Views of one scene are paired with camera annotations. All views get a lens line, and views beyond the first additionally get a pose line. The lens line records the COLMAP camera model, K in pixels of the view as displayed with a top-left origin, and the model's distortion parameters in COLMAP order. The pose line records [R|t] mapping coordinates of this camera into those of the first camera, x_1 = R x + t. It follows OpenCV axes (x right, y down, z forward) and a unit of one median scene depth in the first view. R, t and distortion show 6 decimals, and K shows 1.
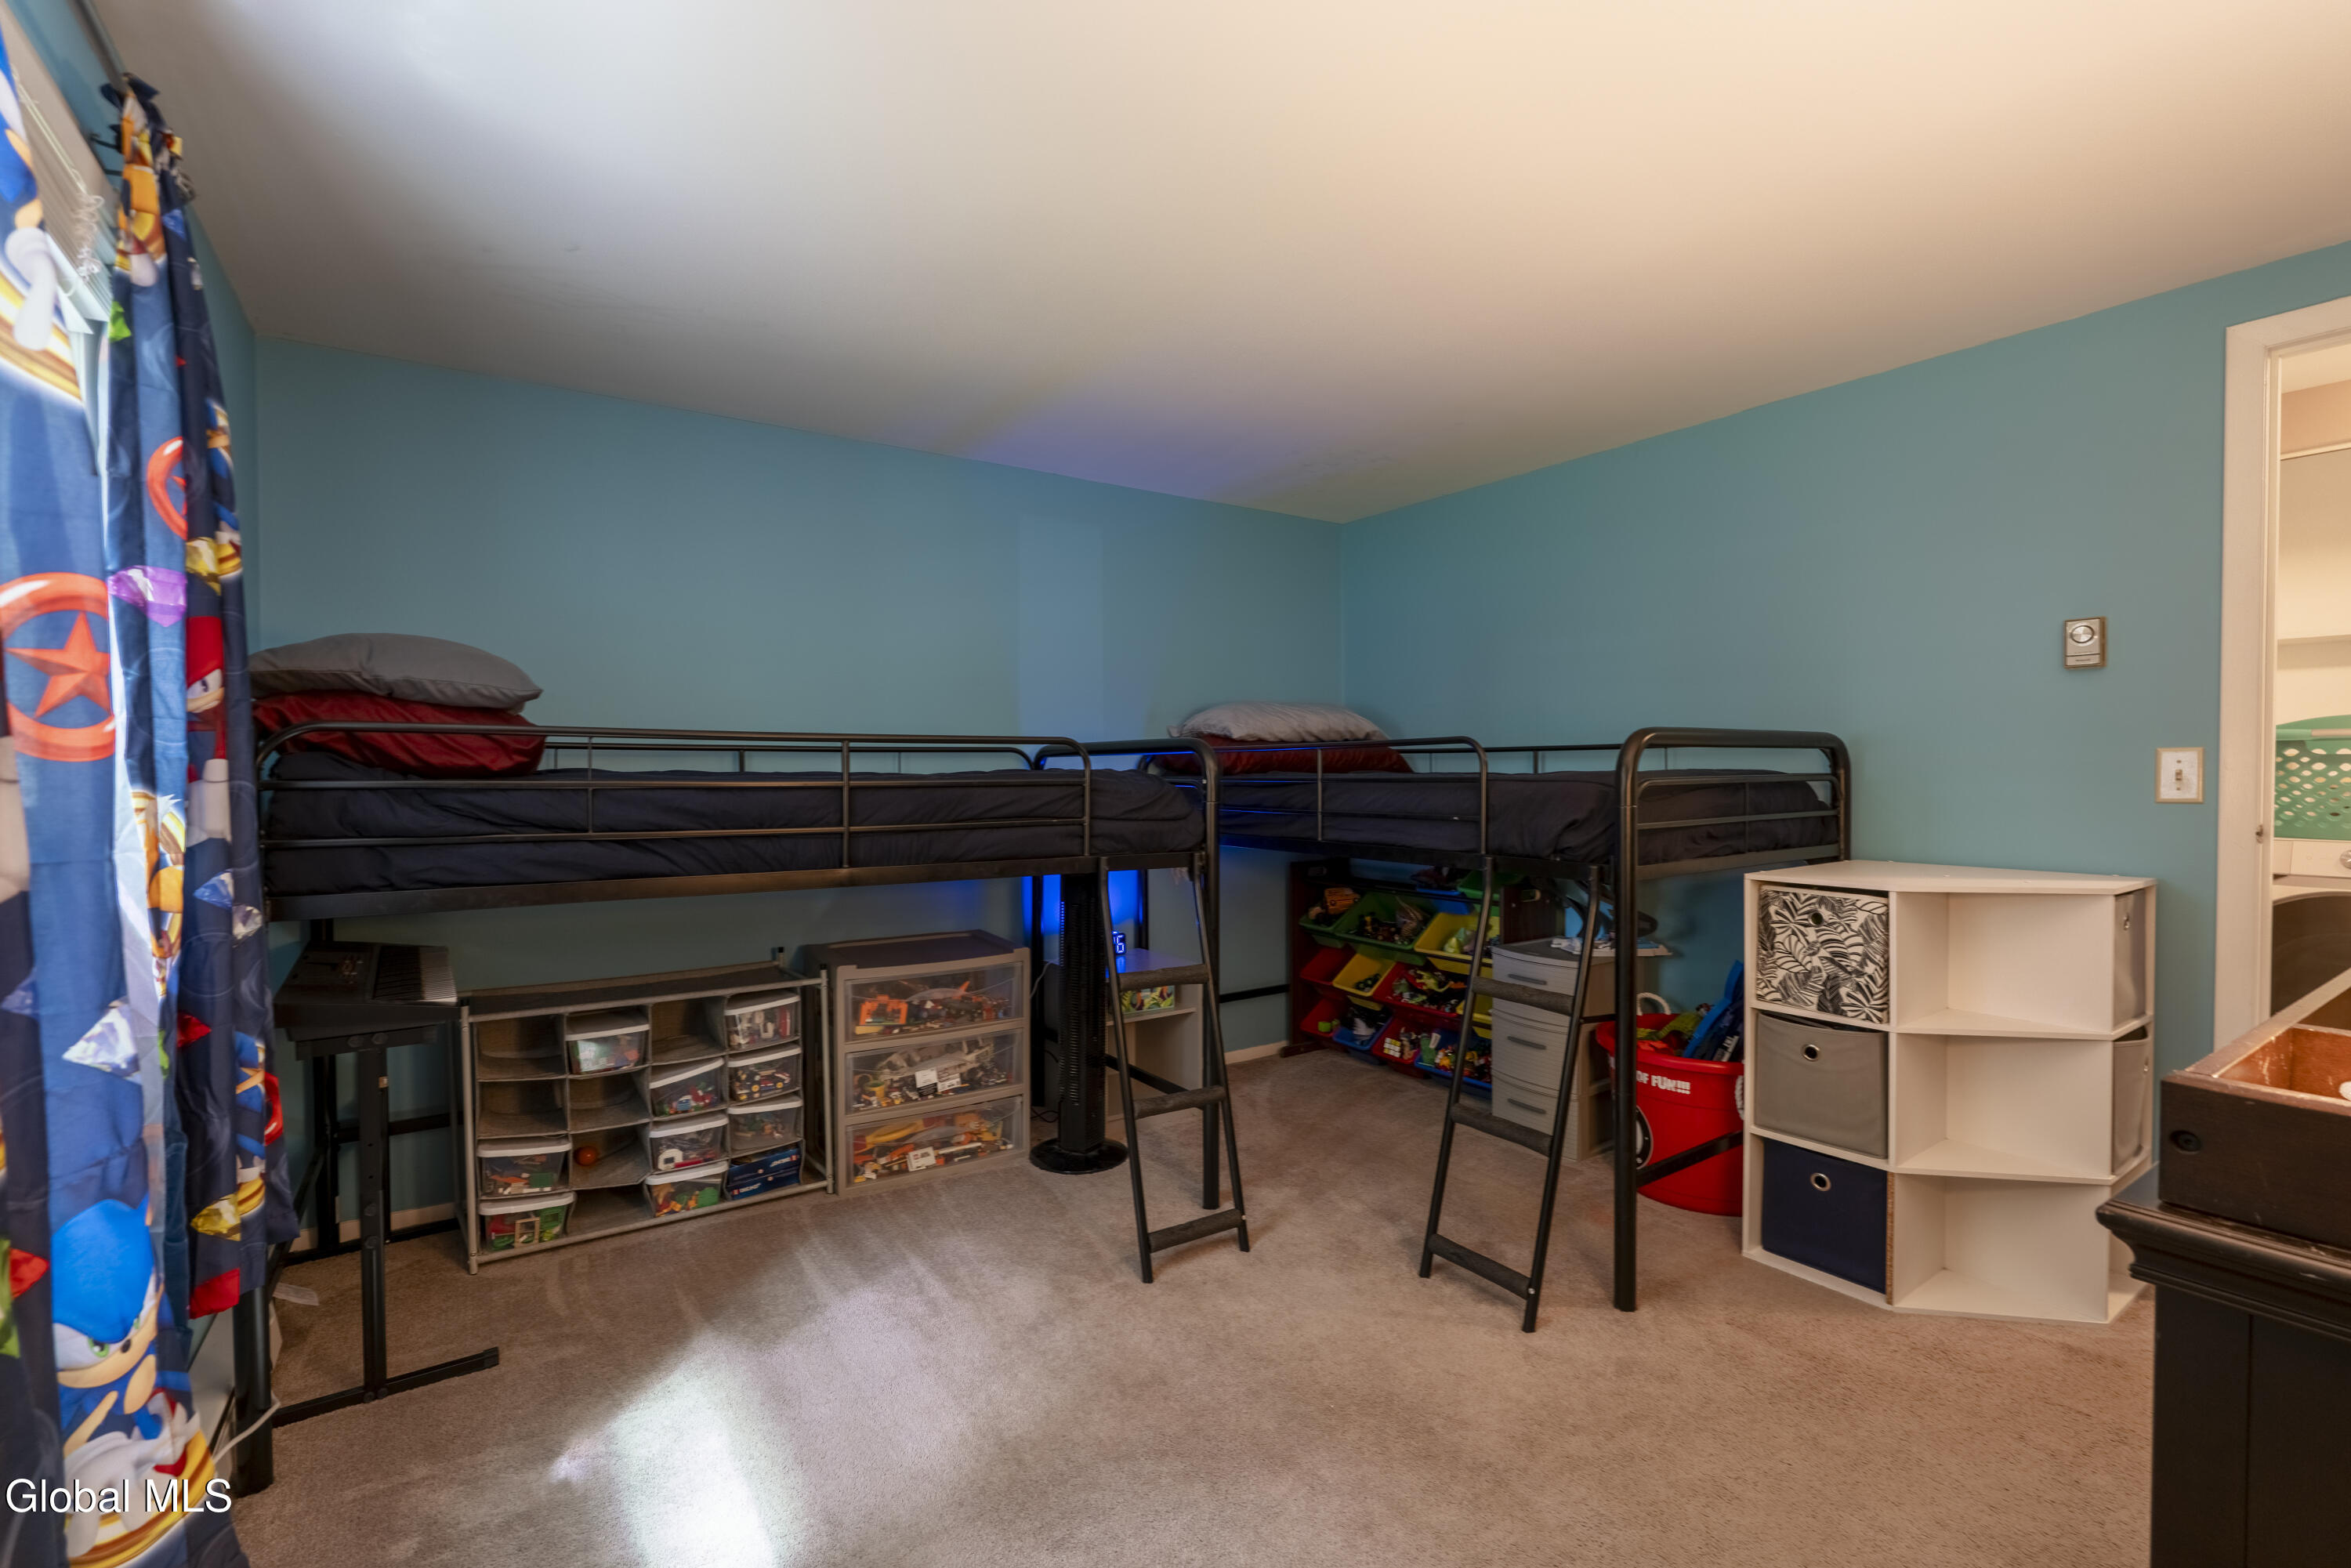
lens RADIAL K [[1019.2, 0, 1175.5], [0, 1019.2, 784.0], [0, 0, 1]] dist [0.000835, -0.000021]
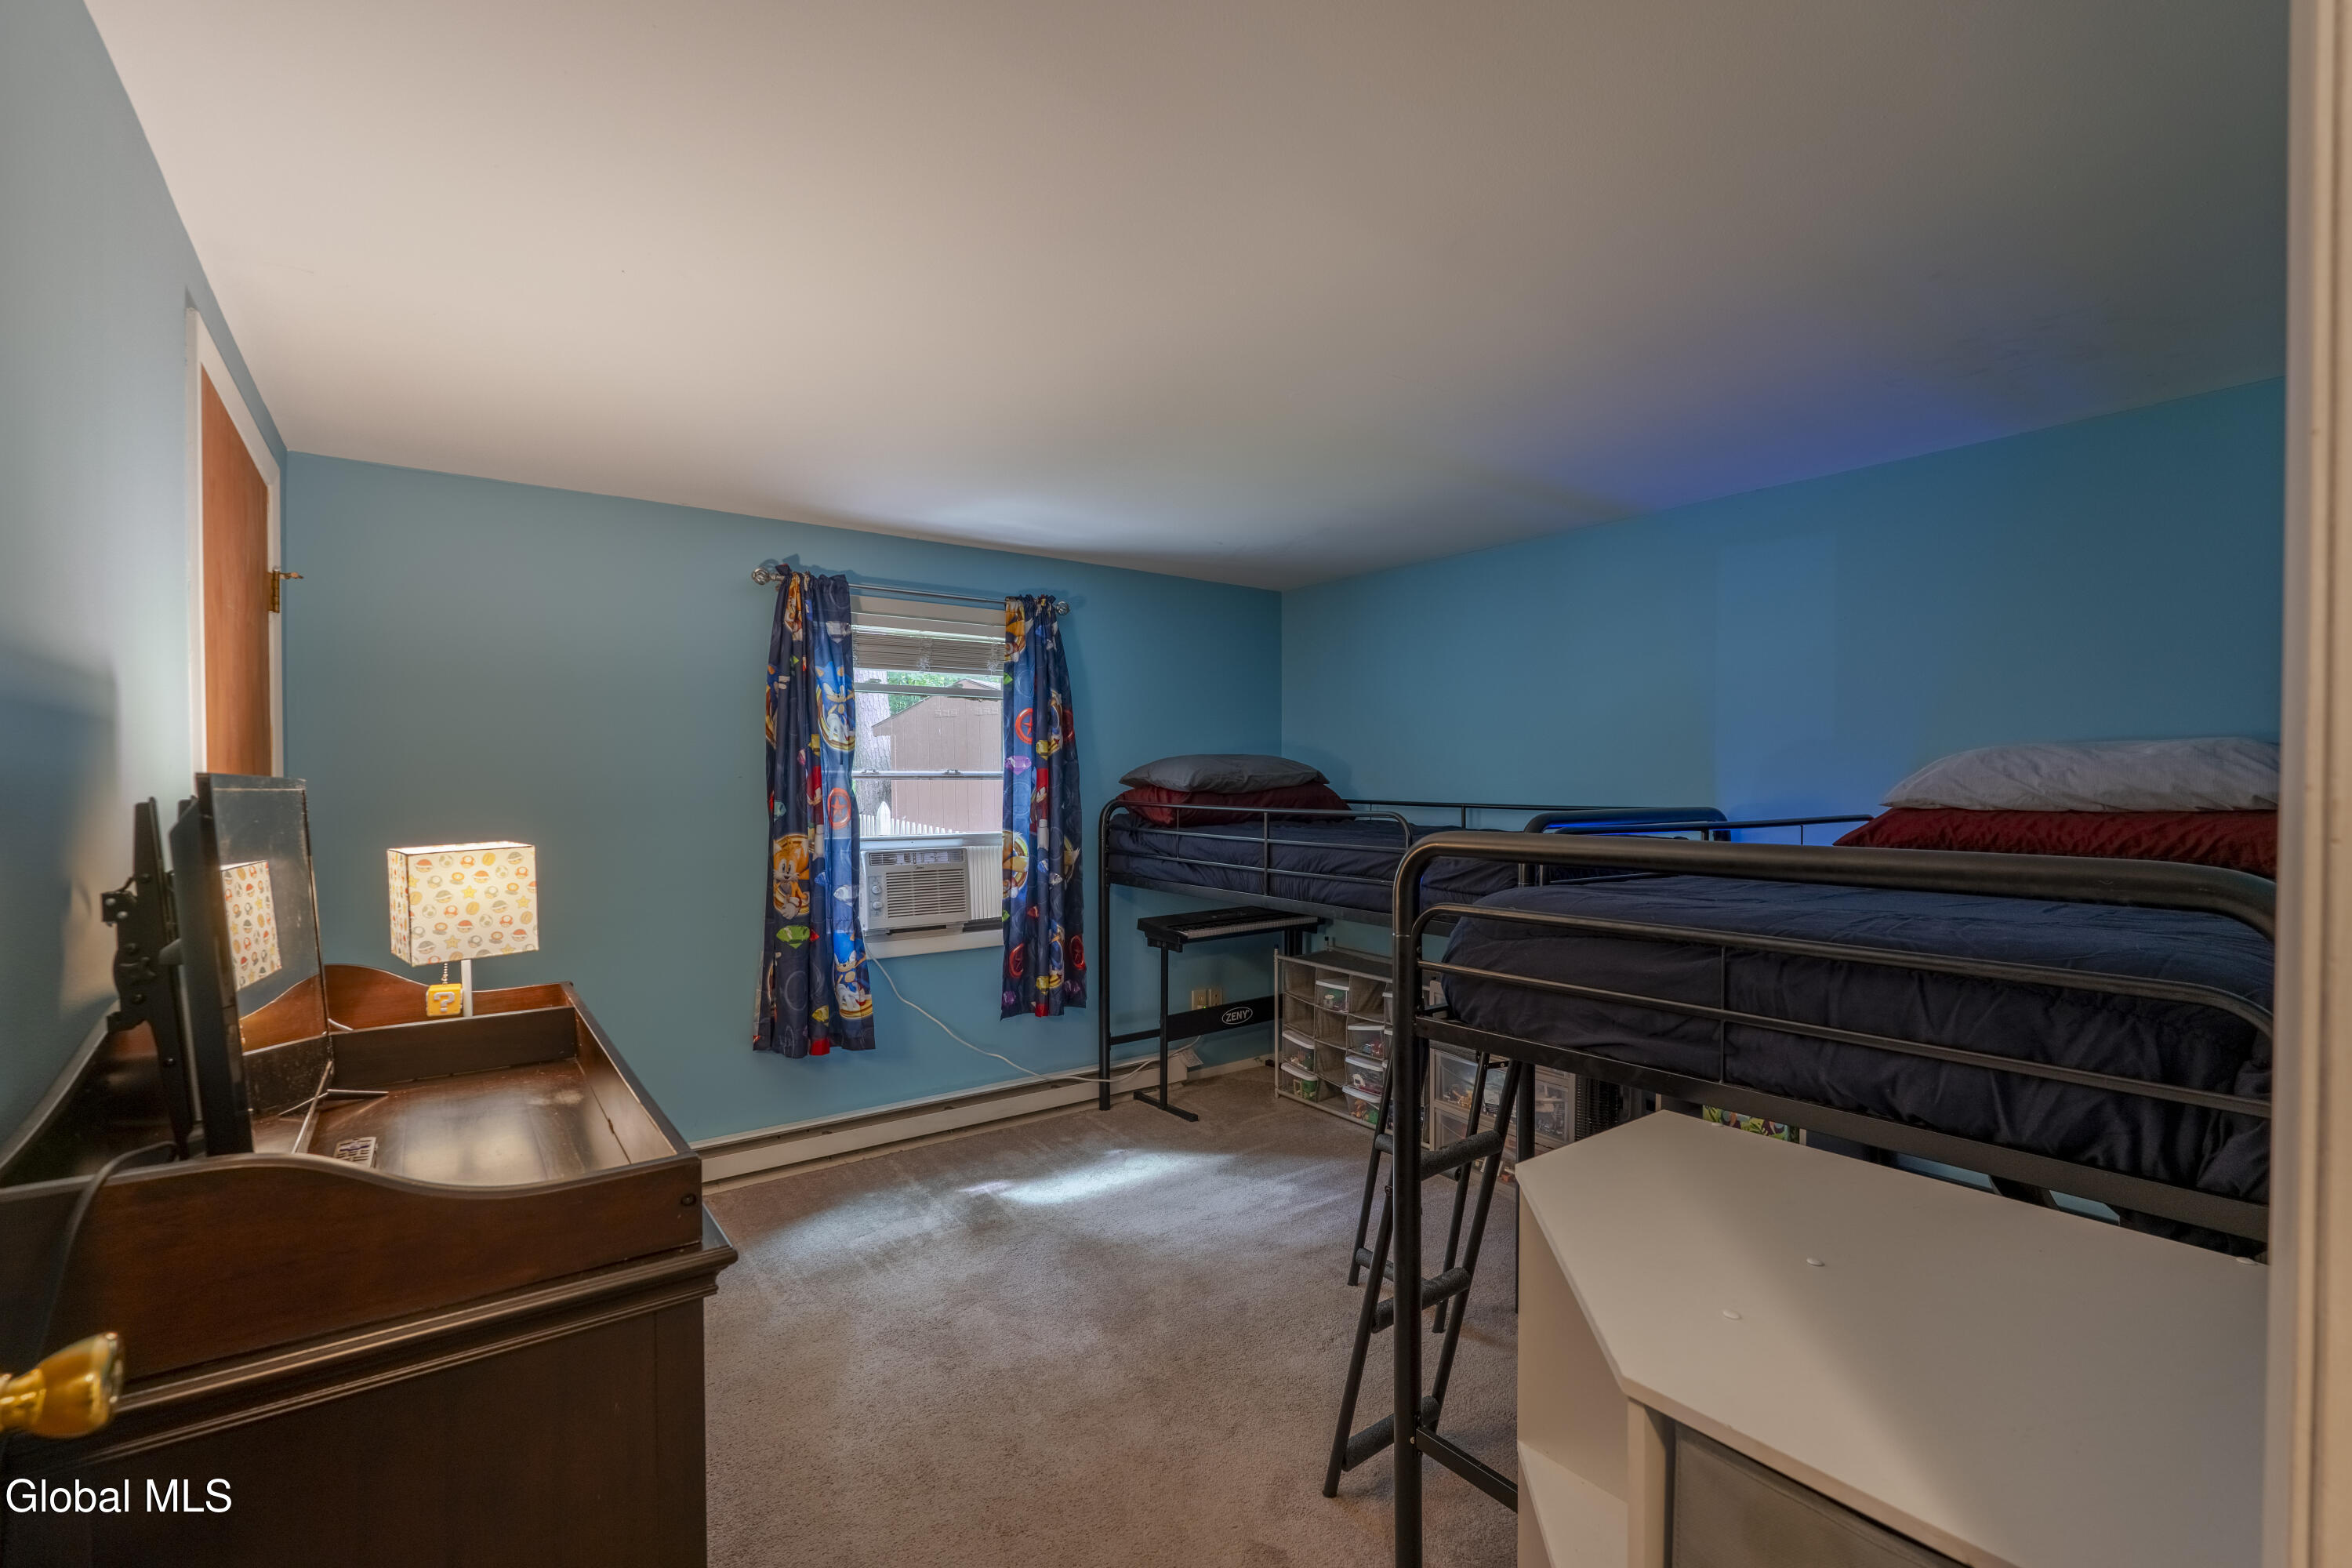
lens RADIAL K [[1019.6, 0, 1176.0], [0, 1019.6, 784.0], [0, 0, 1]] dist [0.000835, -0.000021]
pose [[0.056794, 0.009538, -0.998340, 1.311795], [-0.016562, 0.999826, 0.008610, -0.105936], [0.998249, 0.016045, 0.056942, 0.845711]]
